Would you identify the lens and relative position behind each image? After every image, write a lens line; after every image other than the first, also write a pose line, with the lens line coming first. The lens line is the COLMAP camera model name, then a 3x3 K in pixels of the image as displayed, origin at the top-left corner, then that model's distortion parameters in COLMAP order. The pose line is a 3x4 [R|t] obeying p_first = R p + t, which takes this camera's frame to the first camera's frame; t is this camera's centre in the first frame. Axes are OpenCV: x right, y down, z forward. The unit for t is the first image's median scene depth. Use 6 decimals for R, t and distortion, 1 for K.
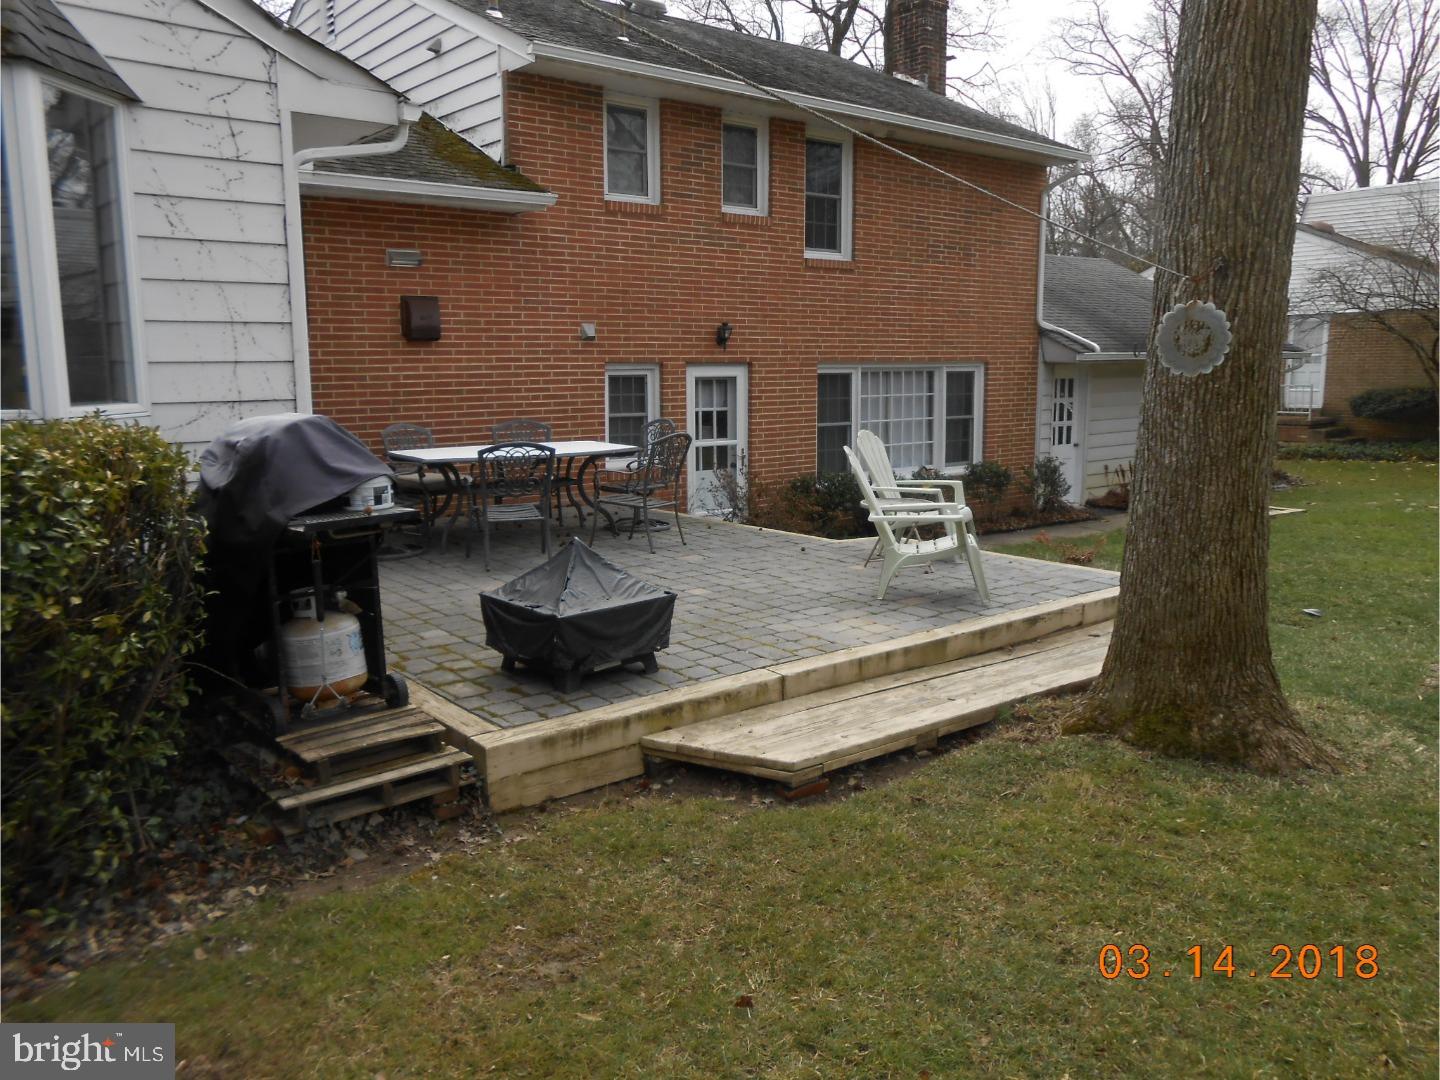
lens RADIAL K [[1102.3, 0, 720.5], [0, 1102.3, 538.8], [0, 0, 1]] dist [-0.053940, 0.063469]
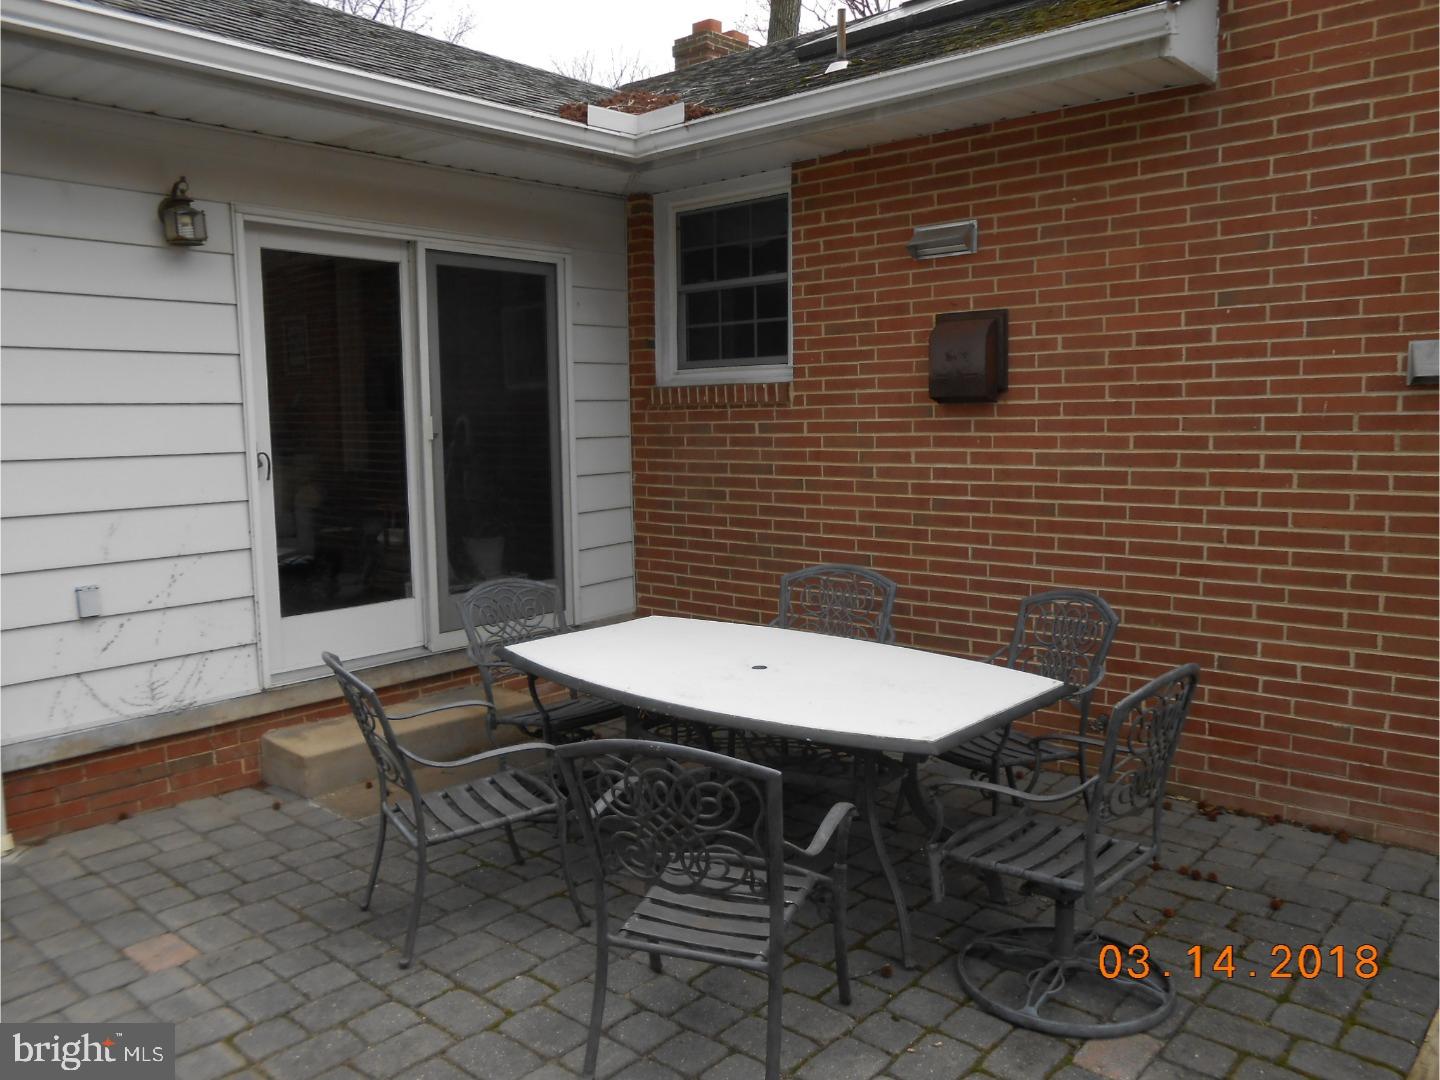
lens RADIAL K [[1102.3, 0, 721.8], [0, 1102.3, 540.1], [0, 0, 1]] dist [-0.053940, 0.063469]
pose [[0.187839, 0.114222, -0.975536, 0.191076], [-0.139315, 0.986272, 0.088653, -0.143107], [0.972269, 0.119255, 0.201173, 0.775282]]
